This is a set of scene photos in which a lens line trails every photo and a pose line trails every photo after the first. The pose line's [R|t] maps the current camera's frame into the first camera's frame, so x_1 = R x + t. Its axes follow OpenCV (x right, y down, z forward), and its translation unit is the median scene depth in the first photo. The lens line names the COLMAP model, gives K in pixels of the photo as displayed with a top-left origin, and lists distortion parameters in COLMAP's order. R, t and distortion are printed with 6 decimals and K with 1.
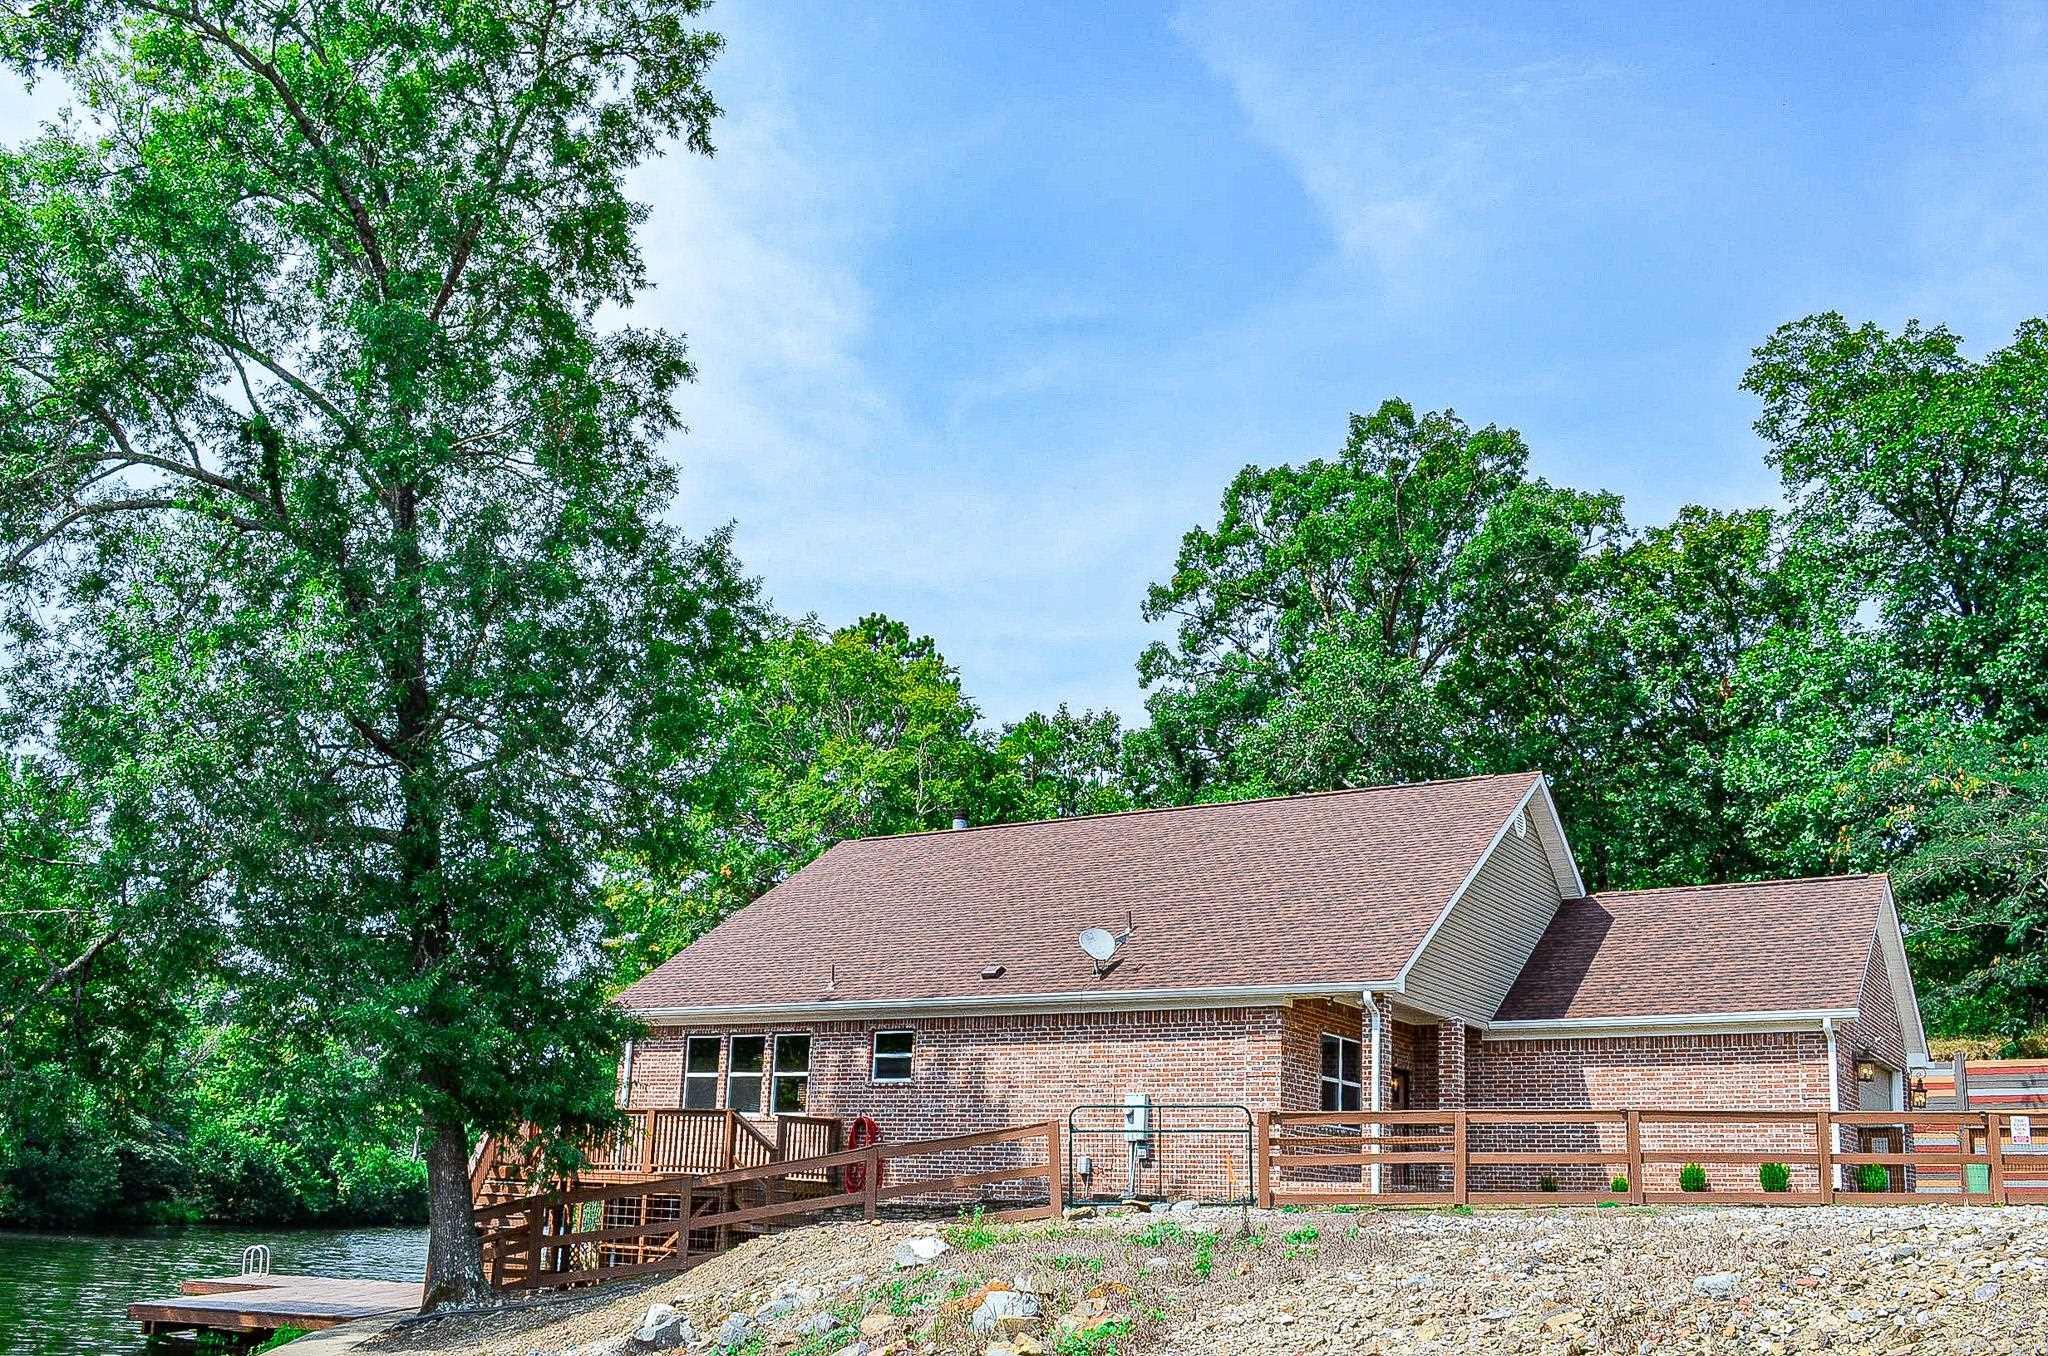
lens RADIAL K [[1961.7, 0, 1024.0], [0, 1961.7, 678.0], [0, 0, 1]] dist [-0.064718, -0.002876]
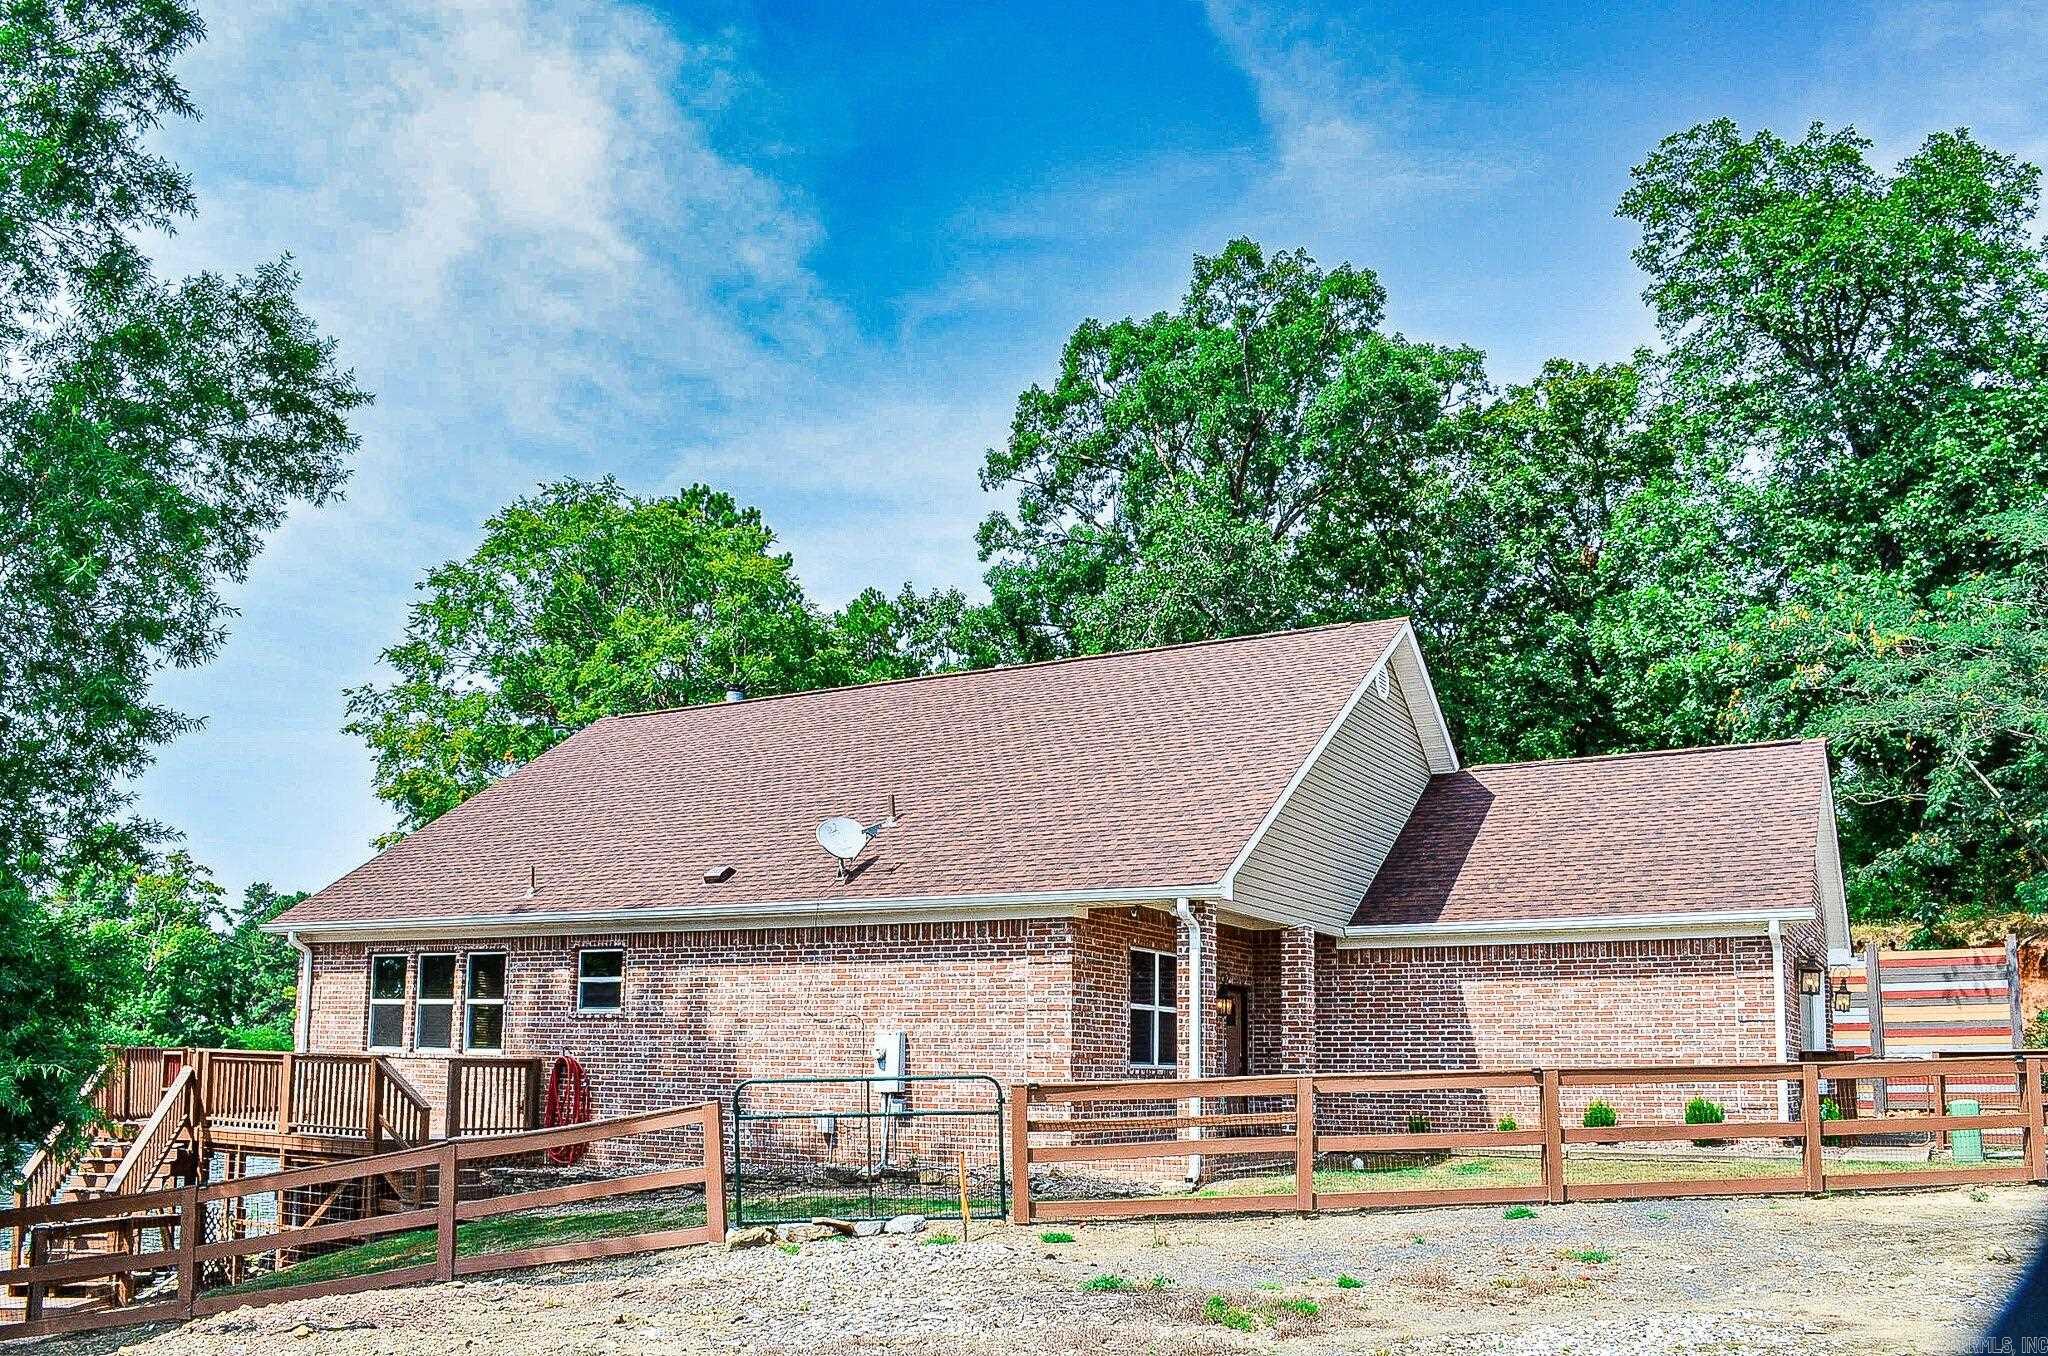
lens RADIAL K [[1690.4, 0, 1024.0], [0, 1690.4, 678.0], [0, 0, 1]] dist [-0.059513, 0.001691]
pose [[0.998858, -0.011200, 0.046445, 0.050762], [0.008908, 0.998746, 0.049274, 0.026070], [-0.046939, -0.048804, 0.997705, 0.214874]]
